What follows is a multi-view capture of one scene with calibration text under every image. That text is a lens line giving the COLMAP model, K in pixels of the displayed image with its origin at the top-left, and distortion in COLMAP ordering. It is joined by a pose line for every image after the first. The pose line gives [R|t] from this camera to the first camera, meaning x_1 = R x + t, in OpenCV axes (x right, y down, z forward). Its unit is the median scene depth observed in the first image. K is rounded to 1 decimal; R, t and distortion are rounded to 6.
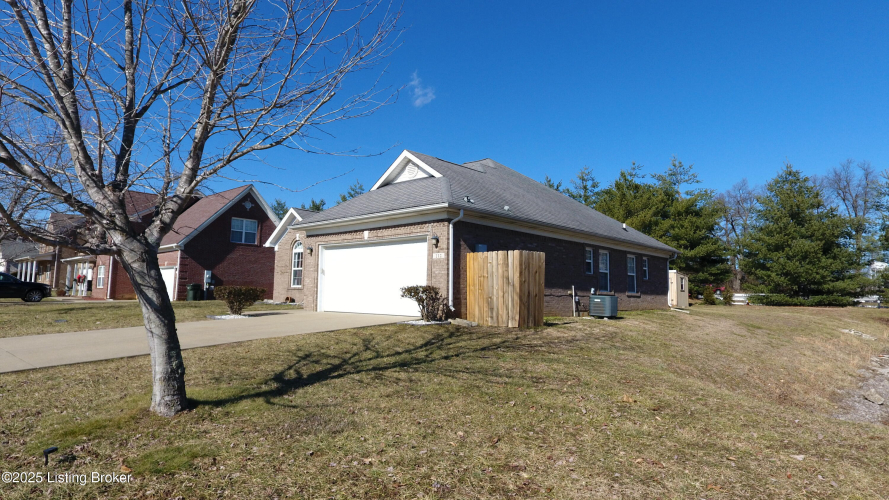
lens RADIAL K [[520.3, 0, 432.2], [0, 520.3, 241.3], [0, 0, 1]] dist [0.002916, -0.002296]
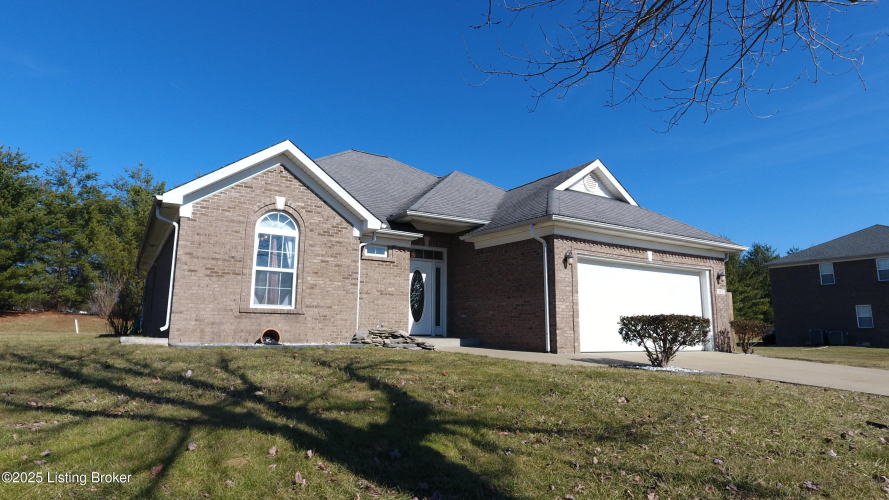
lens RADIAL K [[520.3, 0, 438.4], [0, 520.3, 245.1], [0, 0, 1]] dist [0.002916, -0.002296]
pose [[0.255223, 0.145460, 0.955878, -0.726357], [-0.108000, 0.986721, -0.121317, 0.077512], [-0.960832, -0.072272, 0.267543, 0.789860]]
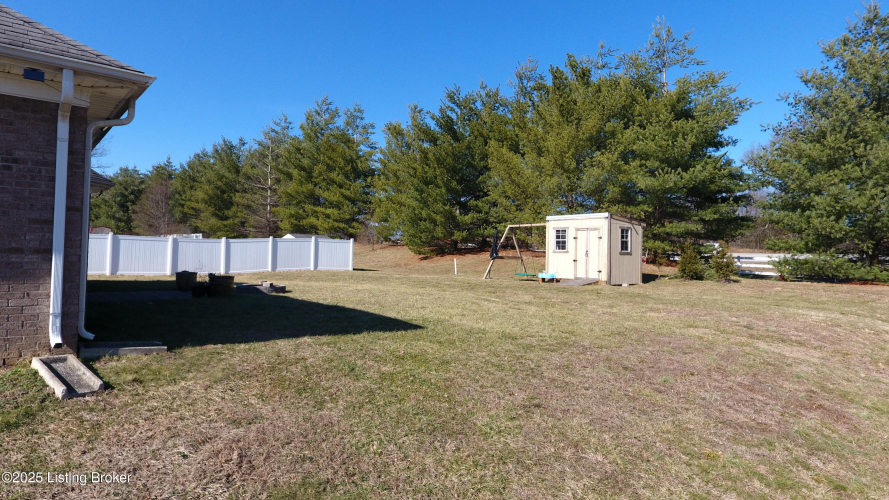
lens RADIAL K [[520.3, 0, 432.6], [0, 520.3, 239.8], [0, 0, 1]] dist [0.002916, -0.002296]
pose [[0.992278, -0.006291, -0.123877, 0.690459], [0.015729, 0.997032, 0.075362, 0.078646], [0.123035, -0.076728, 0.989432, 0.909899]]
